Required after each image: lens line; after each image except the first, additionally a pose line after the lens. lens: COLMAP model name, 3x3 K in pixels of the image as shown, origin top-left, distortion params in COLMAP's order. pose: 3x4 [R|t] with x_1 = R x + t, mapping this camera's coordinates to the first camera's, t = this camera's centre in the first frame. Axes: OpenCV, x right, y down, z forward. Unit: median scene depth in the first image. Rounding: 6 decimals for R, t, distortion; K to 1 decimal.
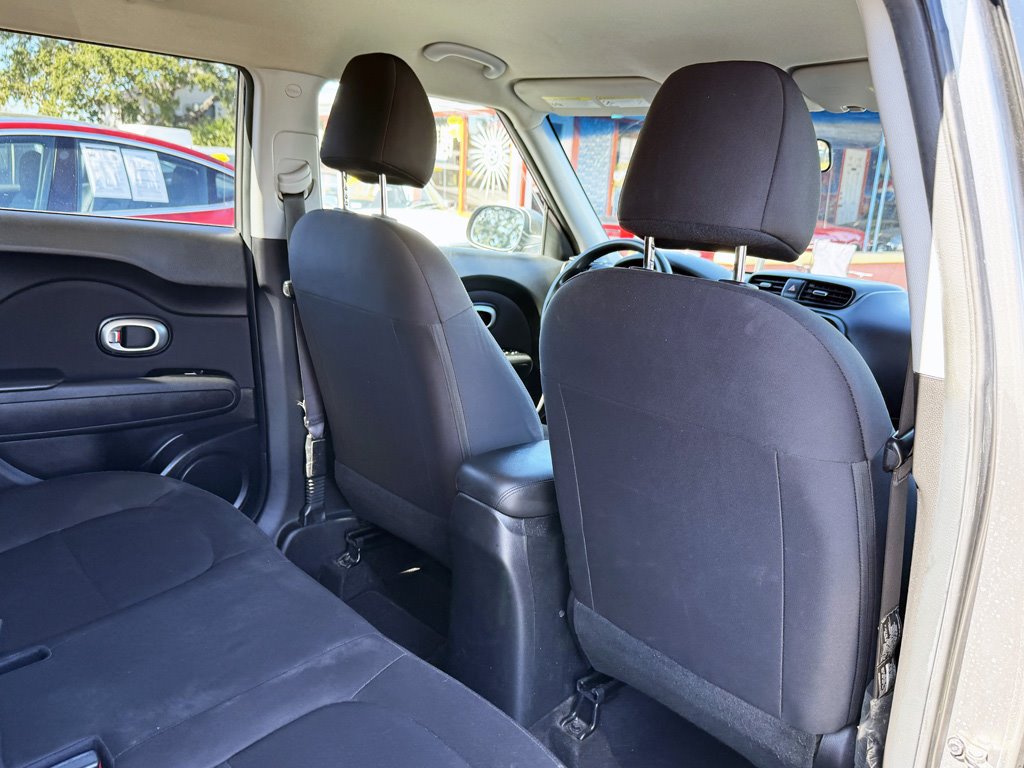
lens RADIAL K [[801.4, 0, 512.0], [0, 801.4, 384.0], [0, 0, 1]] dist [0.101460, -0.144176]
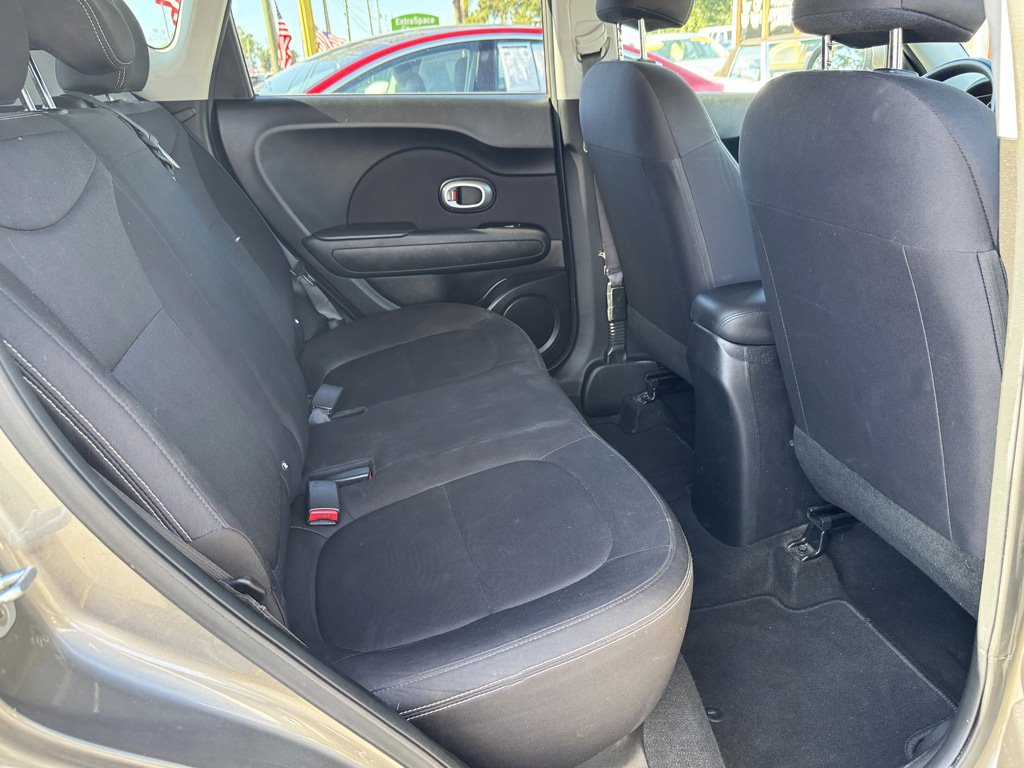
lens RADIAL K [[801.4, 0, 512.0], [0, 801.4, 384.0], [0, 0, 1]] dist [0.101460, -0.144176]
pose [[0.869825, 0.067566, -0.488712, 0.201840], [-0.001139, 0.990850, 0.134960, 0.057773], [0.493359, -0.116835, 0.861943, -0.044506]]
